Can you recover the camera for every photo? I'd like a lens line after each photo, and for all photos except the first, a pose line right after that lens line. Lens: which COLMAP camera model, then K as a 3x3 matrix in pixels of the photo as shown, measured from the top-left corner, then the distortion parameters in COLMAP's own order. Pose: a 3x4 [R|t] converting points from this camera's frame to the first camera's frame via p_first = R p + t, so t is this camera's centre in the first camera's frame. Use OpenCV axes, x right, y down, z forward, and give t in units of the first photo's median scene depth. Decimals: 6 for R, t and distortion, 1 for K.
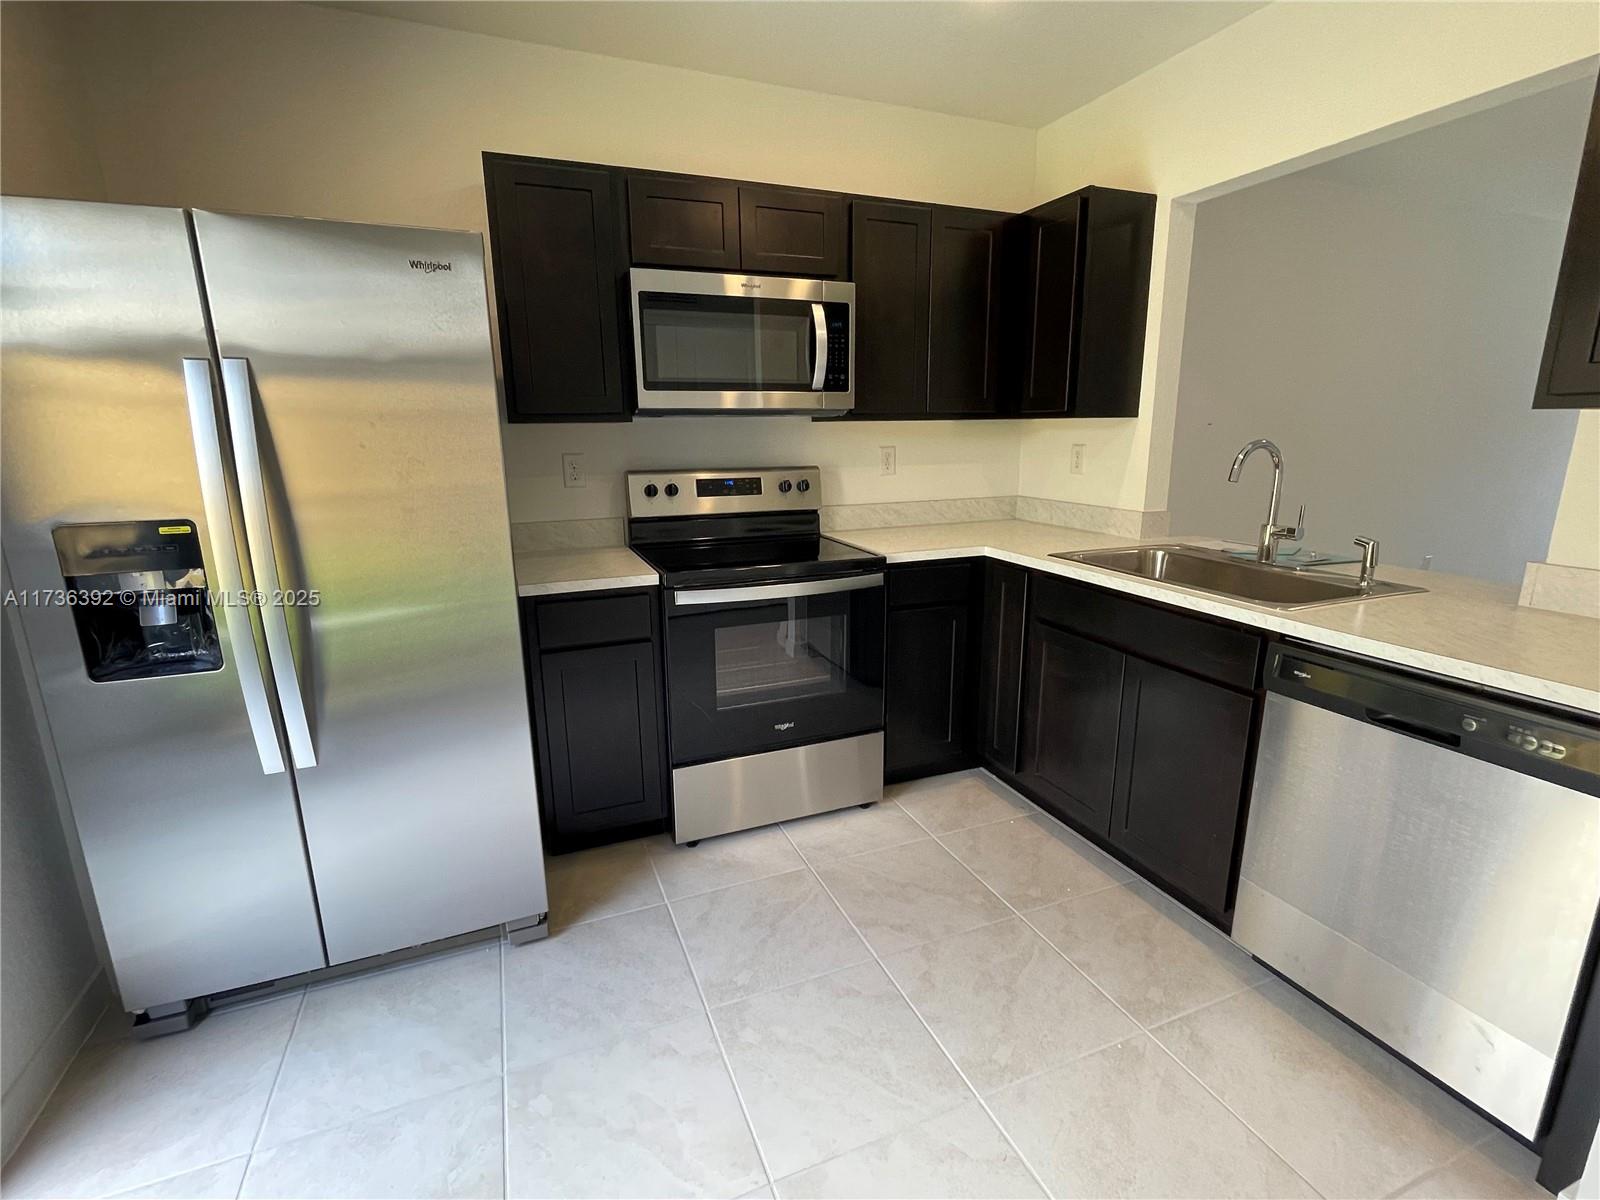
lens RADIAL K [[741.9, 0, 799.1], [0, 741.9, 597.1], [0, 0, 1]] dist [-0.008017, 0.001693]
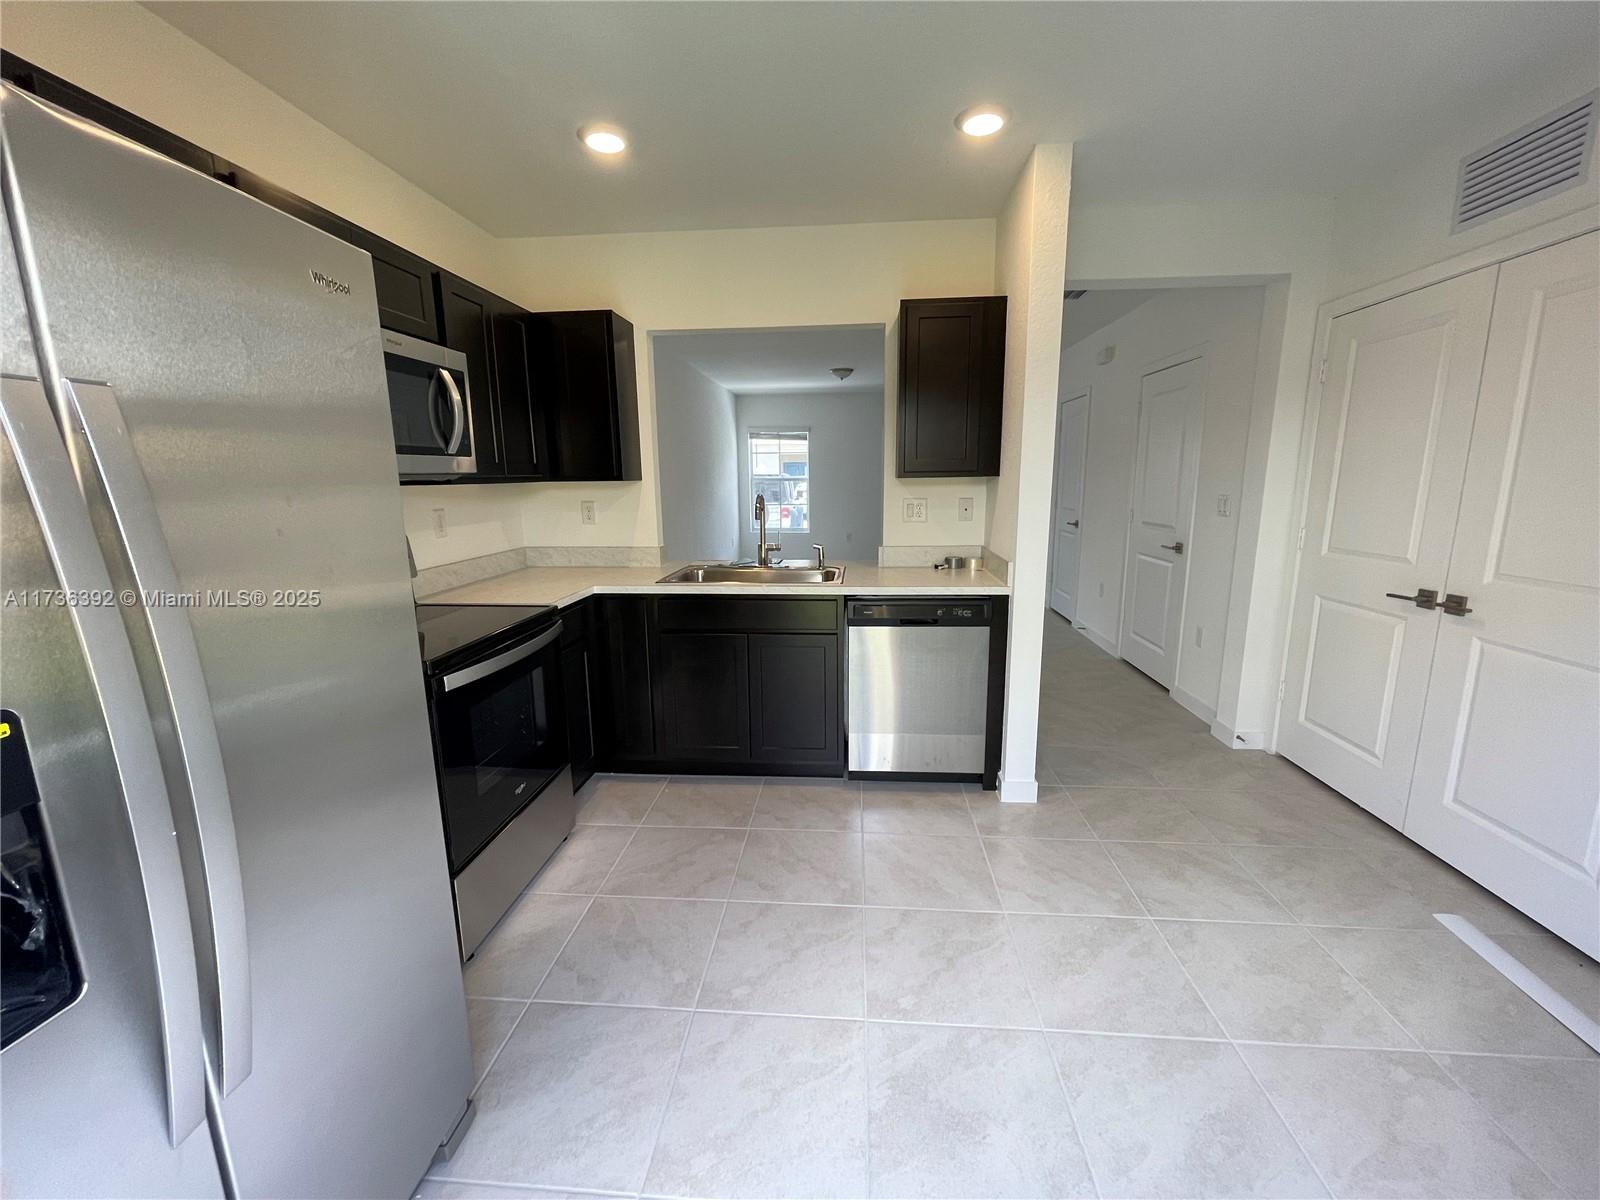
lens RADIAL K [[654.9, 0, 802.8], [0, 654.9, 598.8], [0, 0, 1]] dist [-0.003810, 0.001055]
pose [[0.450916, -0.161466, 0.877840, -0.591782], [0.206130, 0.975753, 0.073594, -0.061683], [-0.868438, 0.147764, 0.473266, 0.217840]]
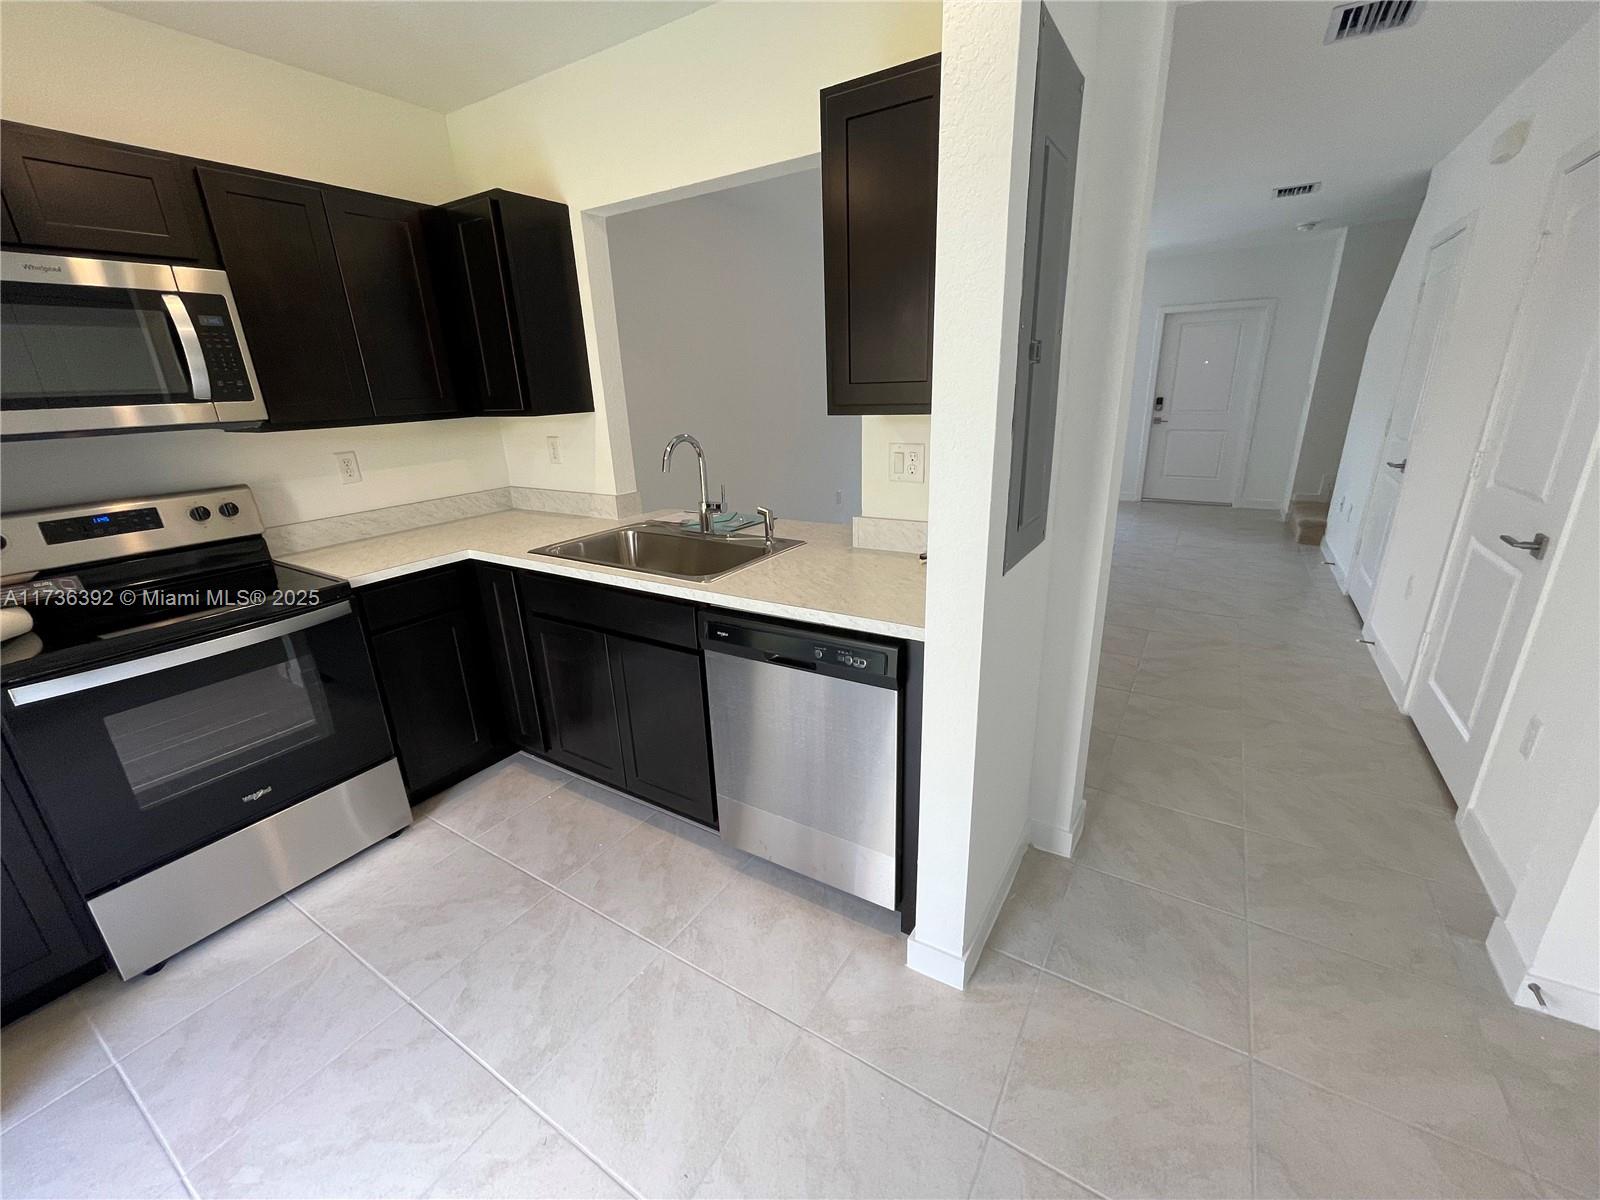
lens RADIAL K [[654.9, 0, 800.8], [0, 654.9, 599.8], [0, 0, 1]] dist [-0.003810, 0.001055]
pose [[0.810806, -0.202851, 0.549041, 0.124698], [0.156927, 0.979021, 0.129970, -0.050606], [-0.563887, -0.019221, 0.825629, 0.003628]]
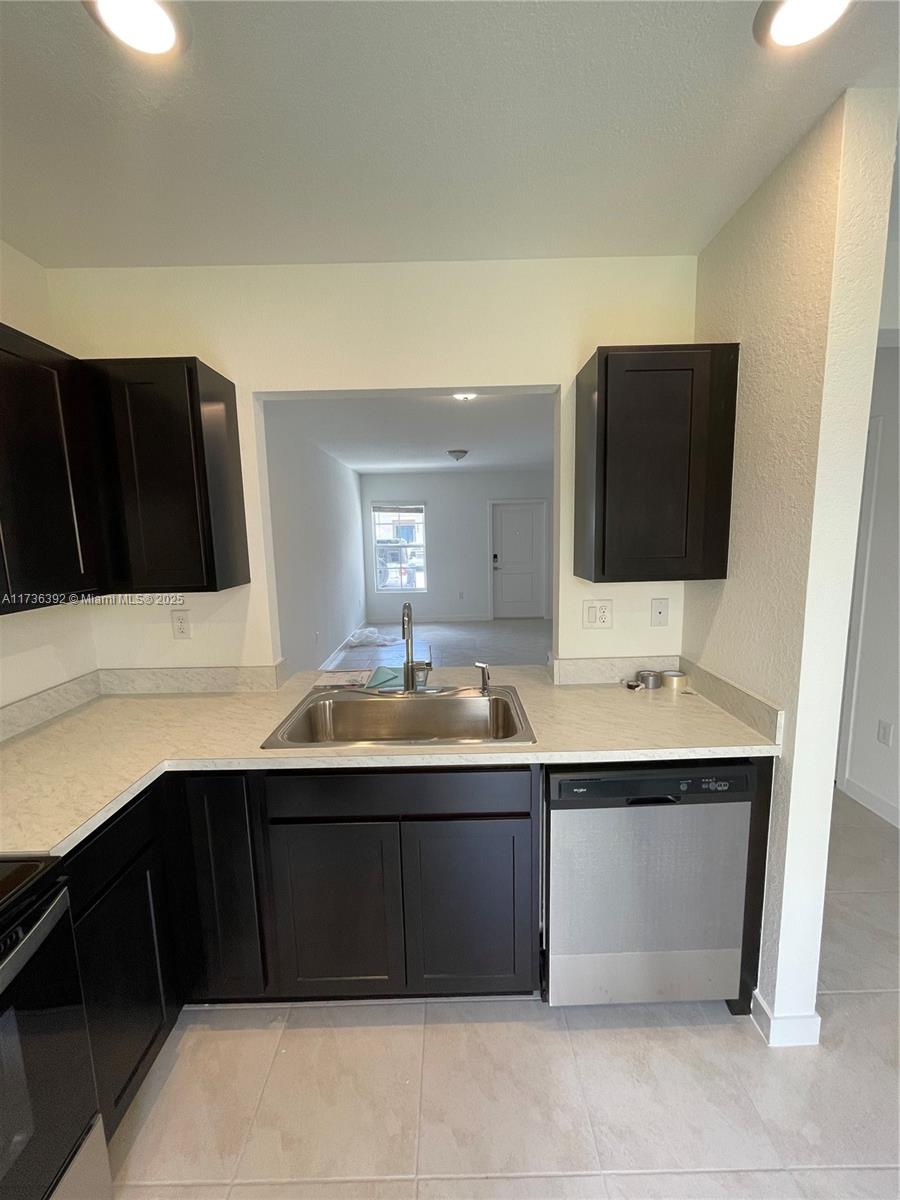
lens RADIAL K [[491.2, 0, 451.6], [0, 491.2, 601.3], [0, 0, 1]] dist [-0.003810, 0.001055]
pose [[0.372276, -0.129156, 0.919092, -0.108534], [0.227015, 0.972862, 0.044760, -0.207144], [-0.899930, 0.191985, 0.391494, 0.526043]]
